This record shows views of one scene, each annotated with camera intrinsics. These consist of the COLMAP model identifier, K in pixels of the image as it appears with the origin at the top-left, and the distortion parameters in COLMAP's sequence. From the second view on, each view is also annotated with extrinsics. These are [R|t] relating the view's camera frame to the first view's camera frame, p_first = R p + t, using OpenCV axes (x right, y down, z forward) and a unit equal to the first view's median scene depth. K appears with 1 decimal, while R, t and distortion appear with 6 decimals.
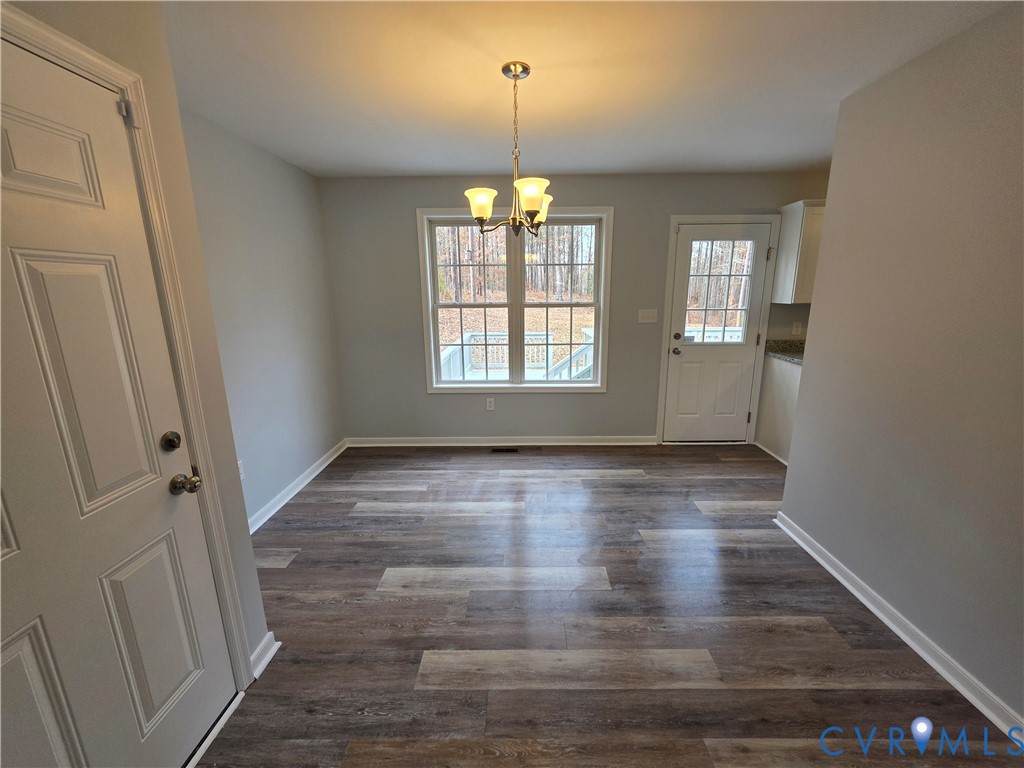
lens RADIAL K [[408.4, 0, 516.4], [0, 408.4, 382.7], [0, 0, 1]] dist [0.000914, 0.000424]
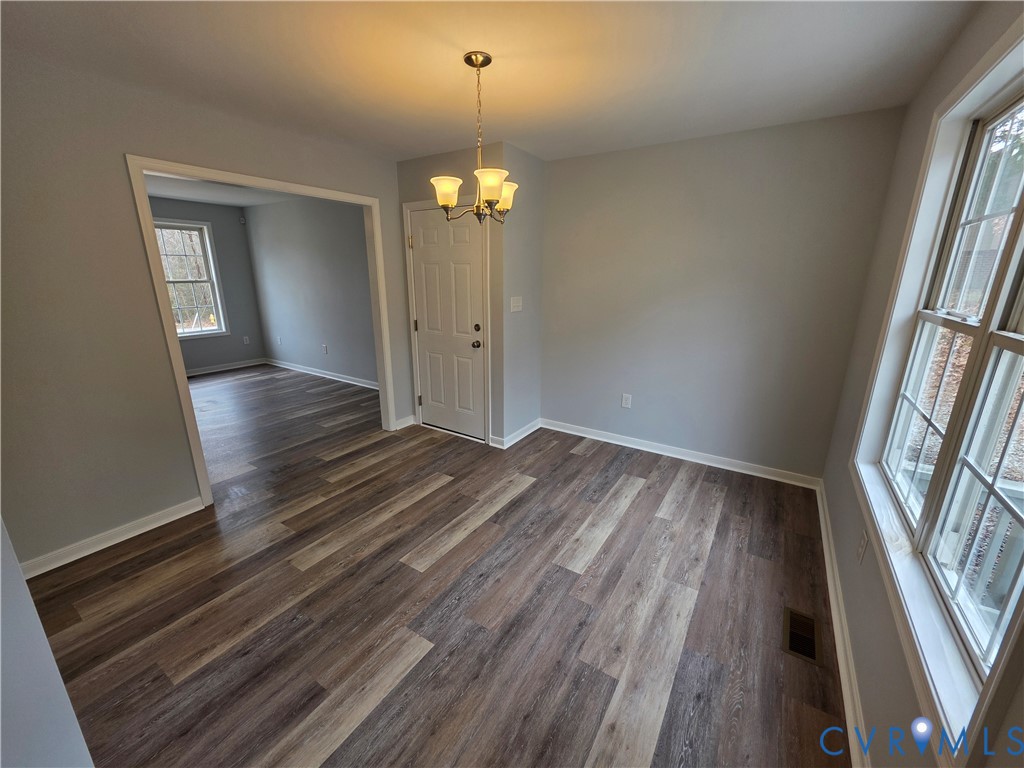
lens RADIAL K [[411.8, 0, 516.3], [0, 411.8, 387.3], [0, 0, 1]] dist [0.000181, -0.000156]
pose [[-0.528373, 0.235056, -0.815825, 0.521088], [-0.192102, 0.902891, 0.384557, -0.229576], [0.826993, 0.359912, -0.431909, 0.964275]]
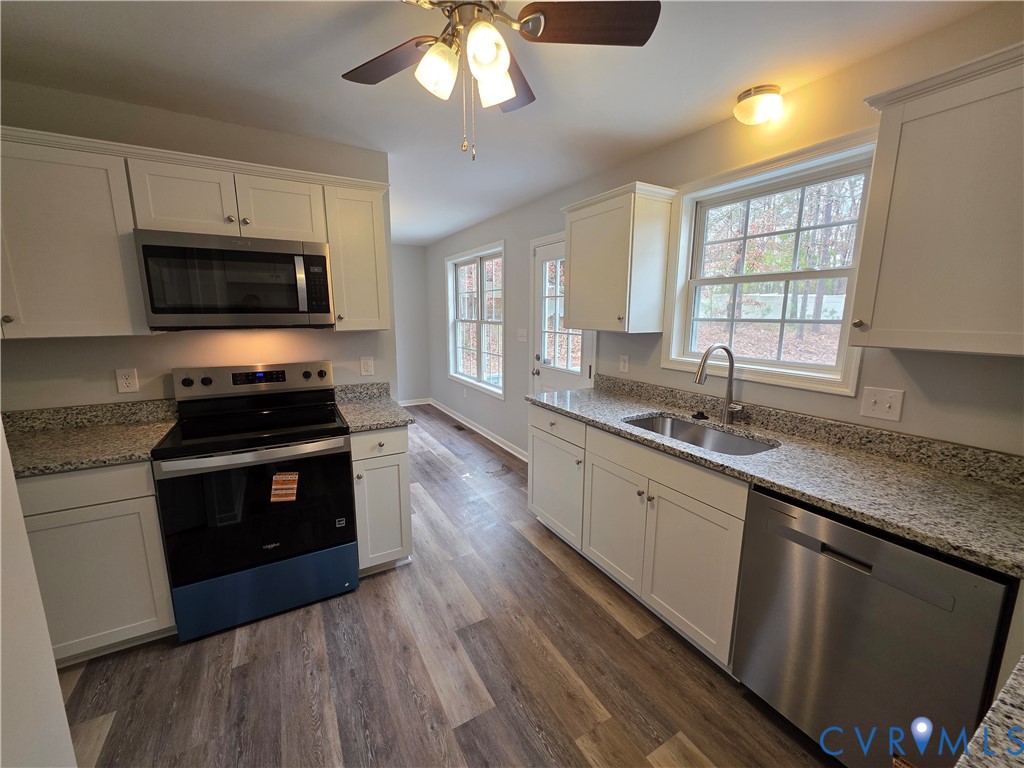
lens RADIAL K [[408.4, 0, 516.4], [0, 408.4, 382.7], [0, 0, 1]] dist [0.000914, 0.000424]
pose [[0.508398, 0.160099, -0.846109, 1.365062], [-0.202822, 0.977185, 0.063033, -0.117842], [0.836896, 0.139564, 0.529270, 0.489748]]
